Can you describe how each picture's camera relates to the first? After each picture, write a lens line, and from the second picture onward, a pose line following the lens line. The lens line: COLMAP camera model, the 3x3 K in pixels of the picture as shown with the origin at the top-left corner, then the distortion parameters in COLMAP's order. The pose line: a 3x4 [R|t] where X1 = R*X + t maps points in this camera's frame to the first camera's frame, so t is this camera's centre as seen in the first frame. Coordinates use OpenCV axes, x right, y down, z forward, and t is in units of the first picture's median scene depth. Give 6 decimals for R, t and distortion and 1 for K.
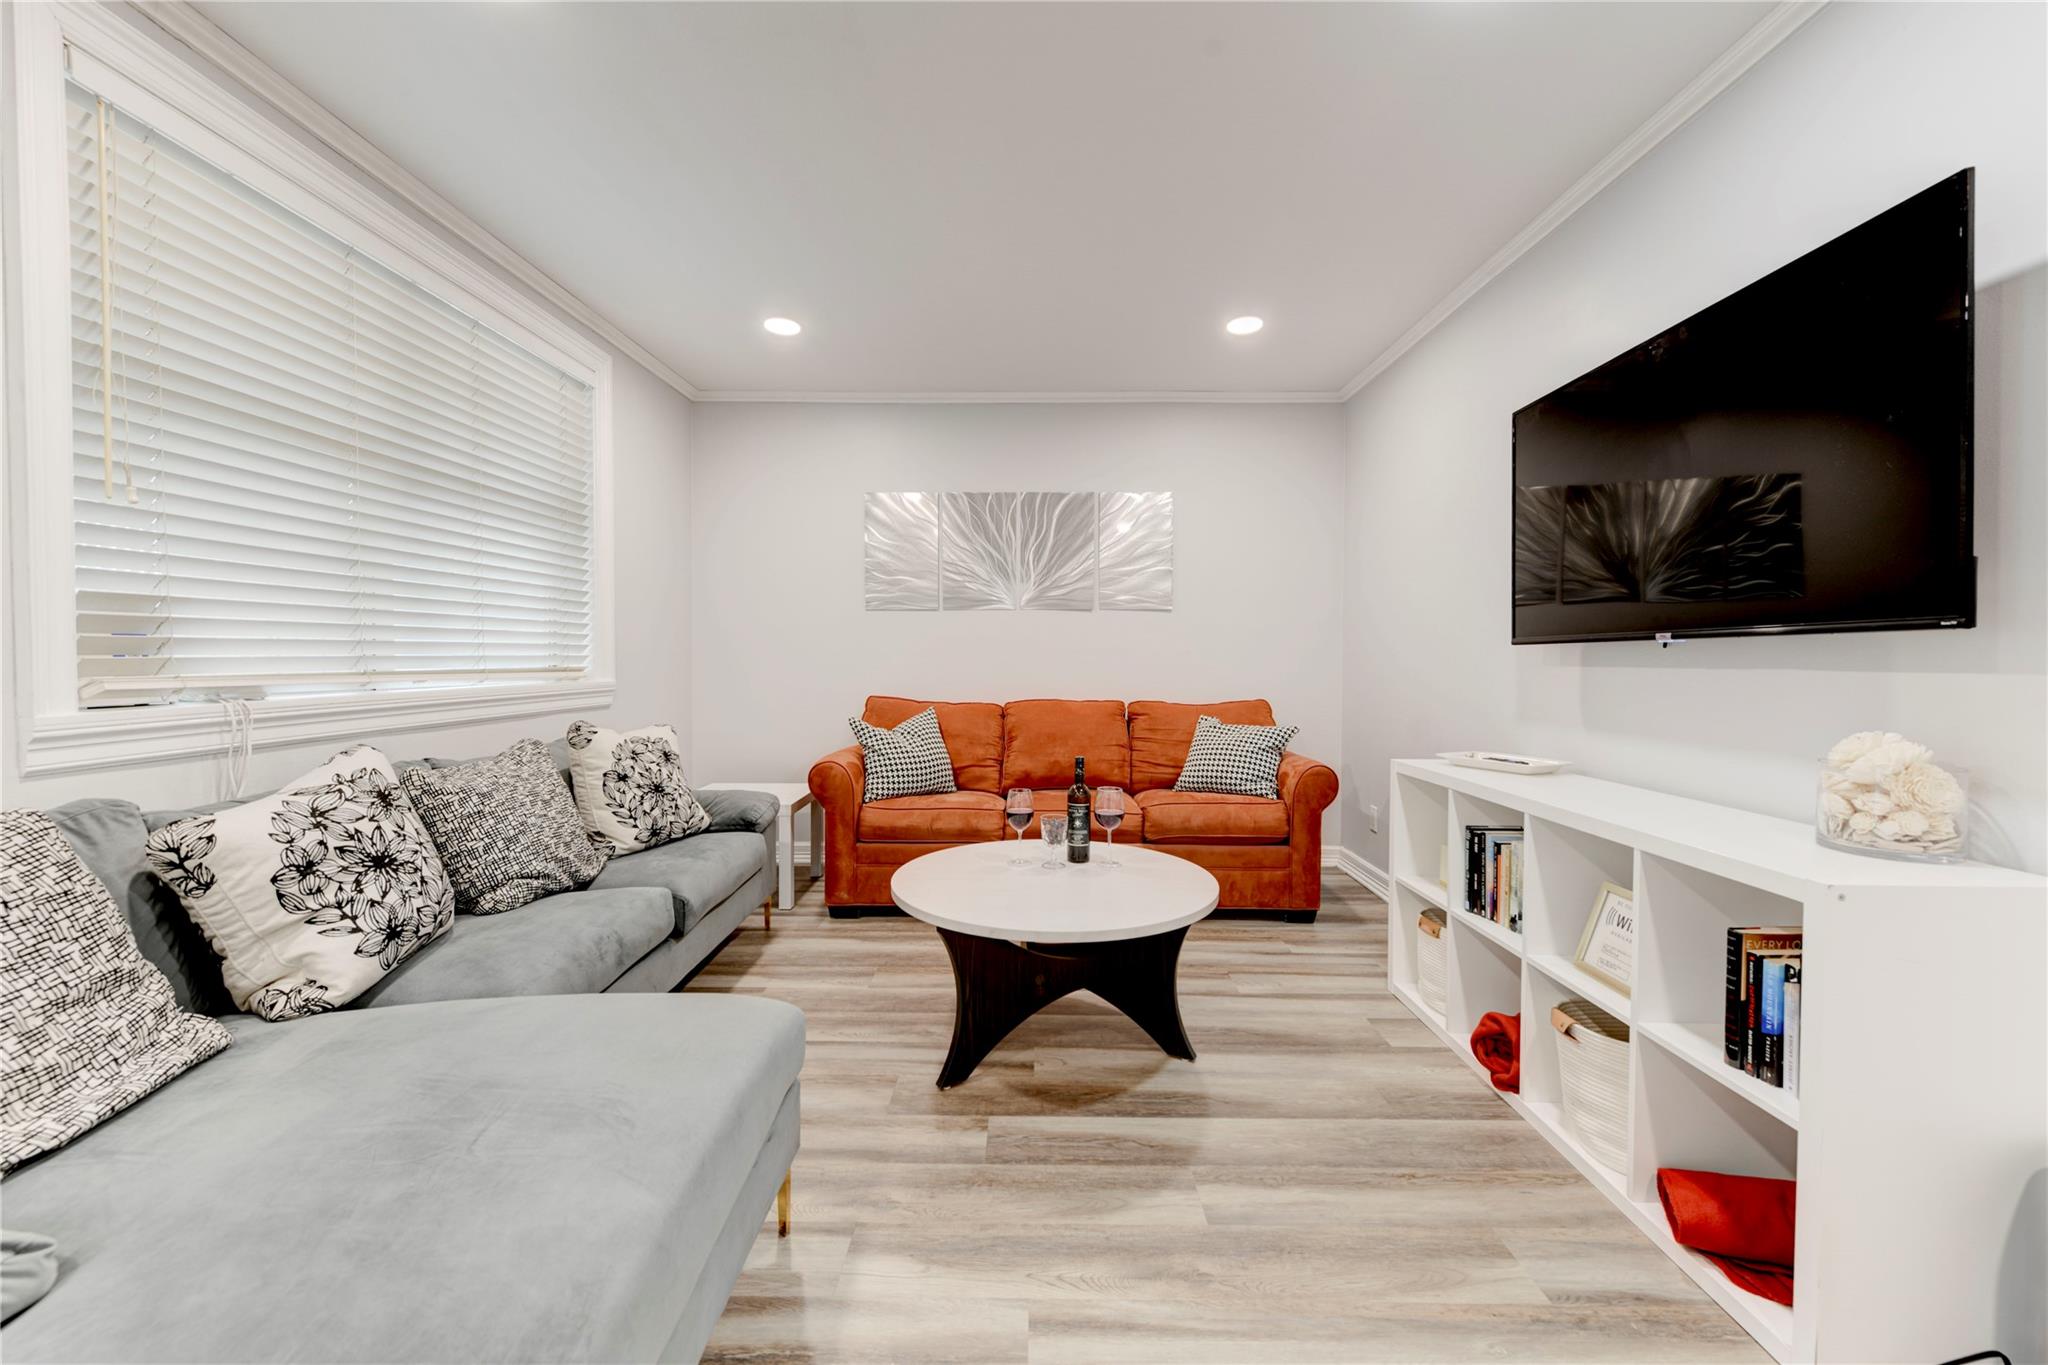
lens RADIAL K [[804.4, 0, 1033.5], [0, 804.4, 674.2], [0, 0, 1]] dist [0.008824, -0.002532]
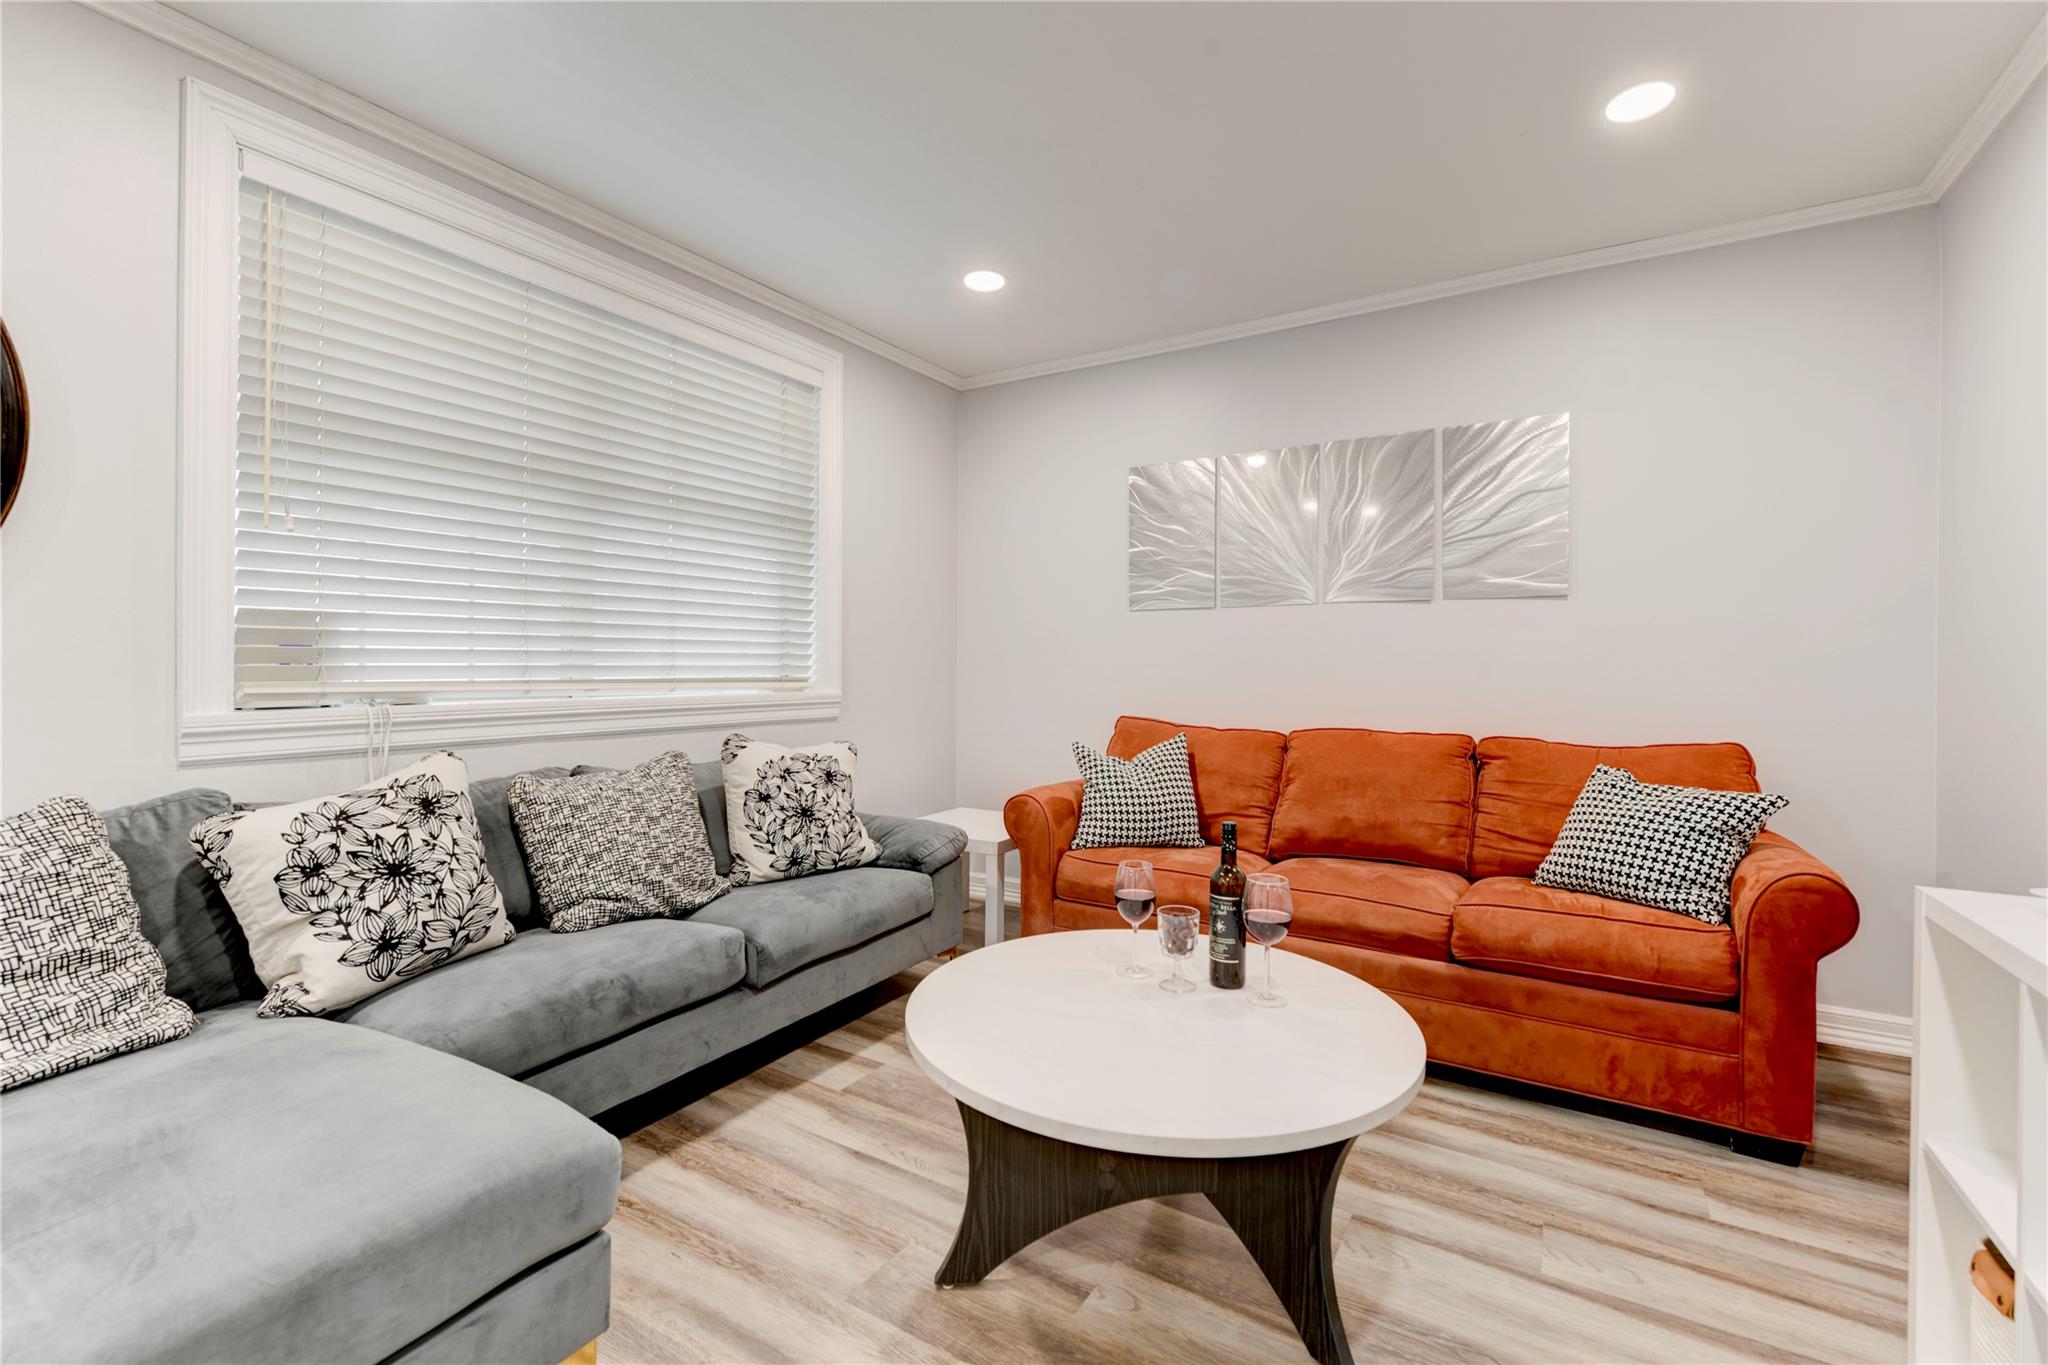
lens RADIAL K [[879.5, 0, 1028.5], [0, 879.5, 670.8], [0, 0, 1]] dist [0.000054, -0.000868]
pose [[0.857652, 0.004725, -0.514209, 0.313975], [-0.014513, 0.999782, -0.015020, -0.006808], [0.514026, 0.020345, 0.857533, 0.347423]]
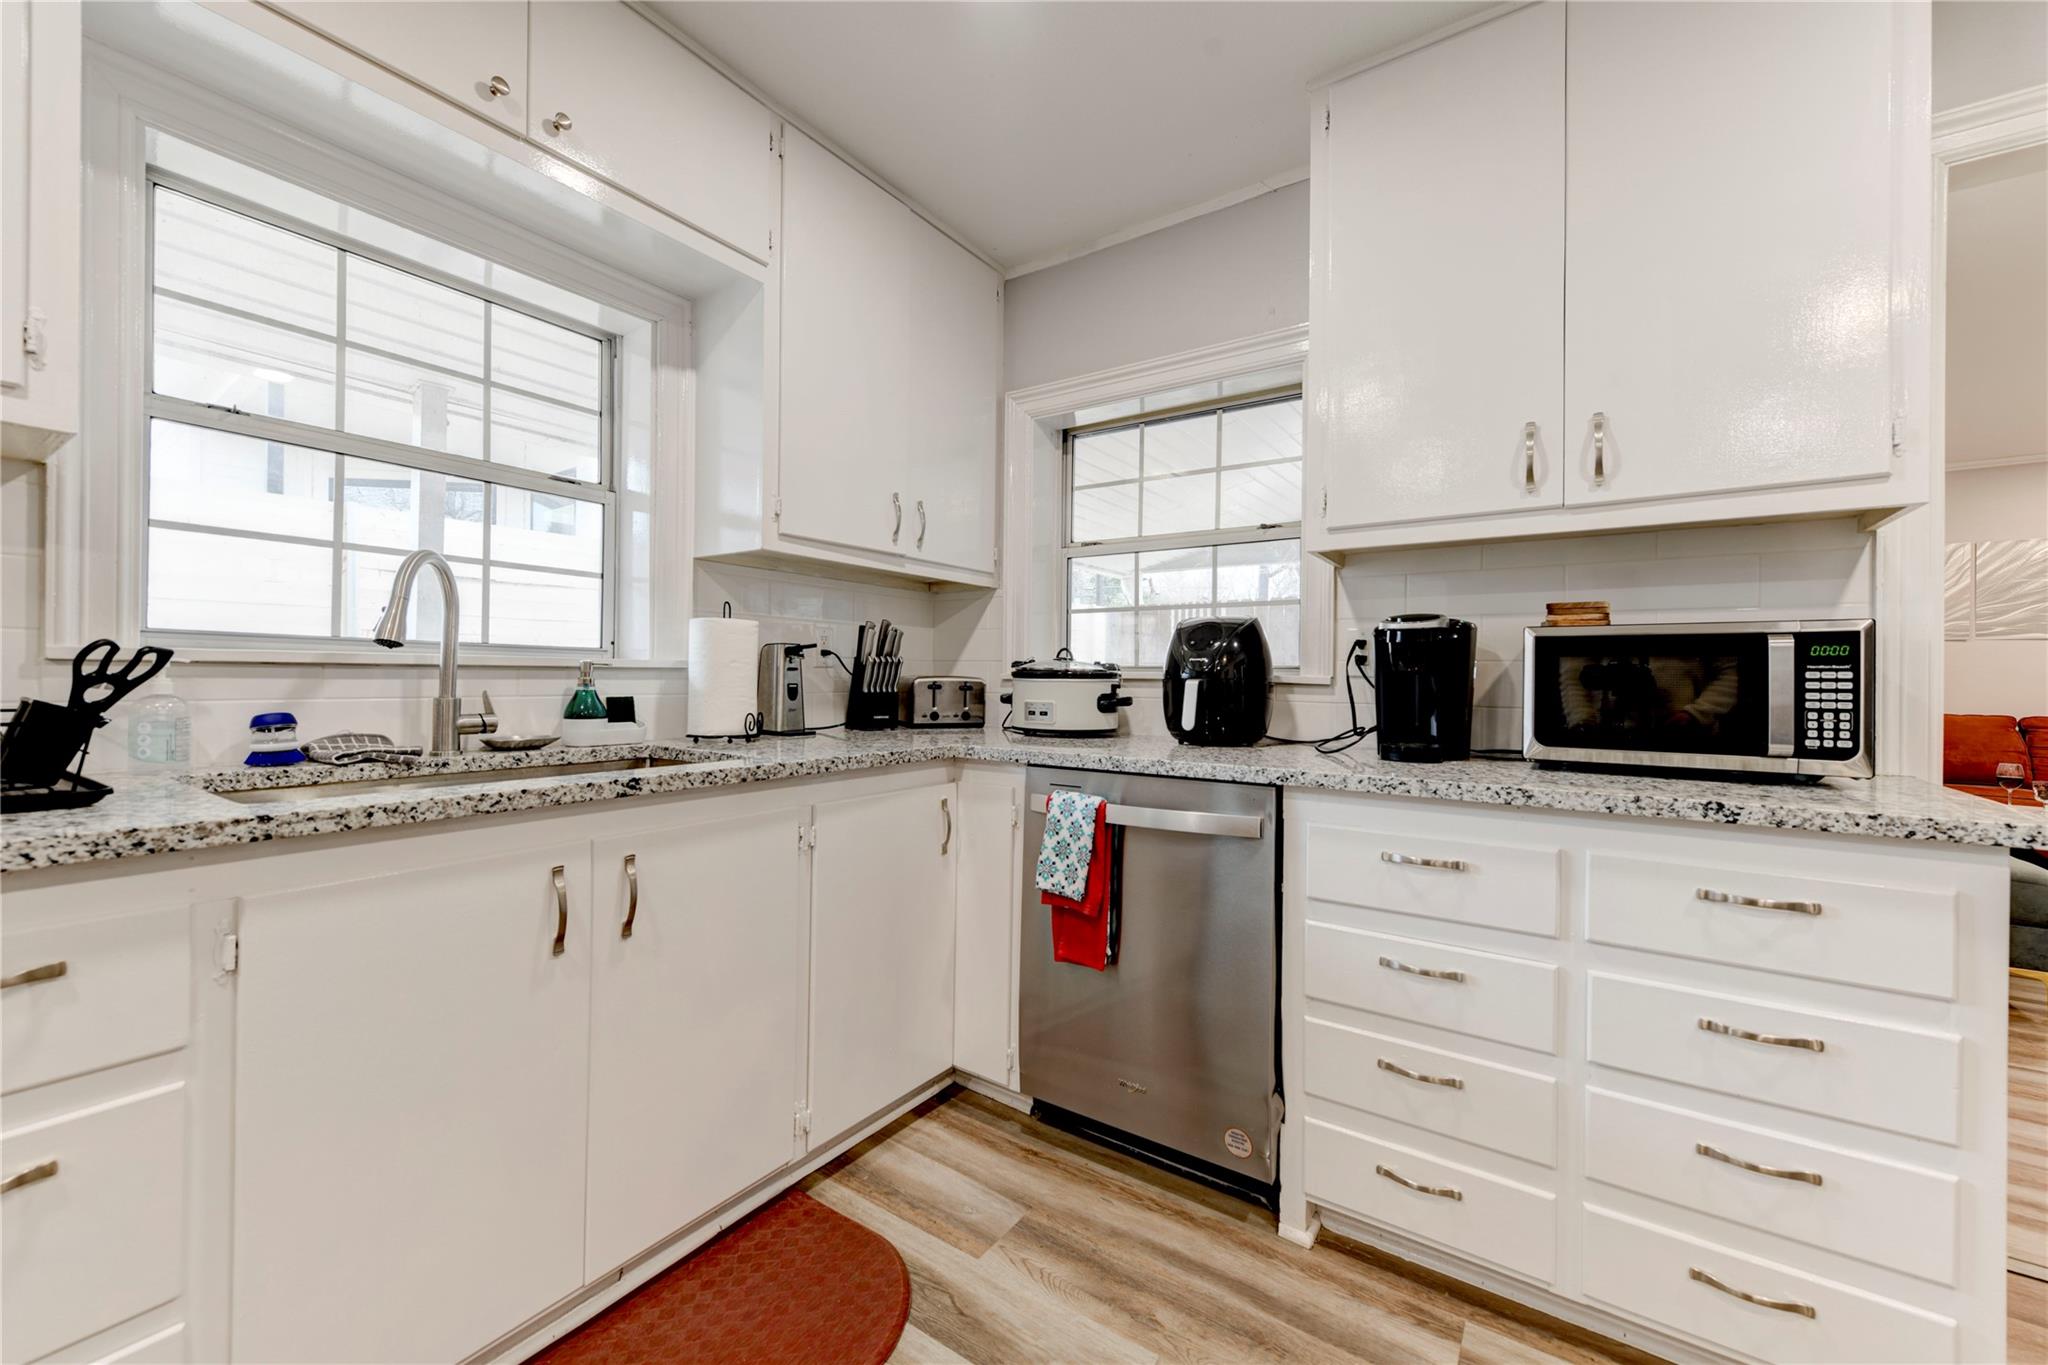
lens RADIAL K [[804.4, 0, 1033.5], [0, 804.4, 674.2], [0, 0, 1]] dist [0.008824, -0.002532]
pose [[0.829481, 0.004282, -0.558519, -0.778295], [-0.019585, 0.999579, -0.021422, 0.045677], [0.558192, 0.028707, 0.829215, -1.490854]]
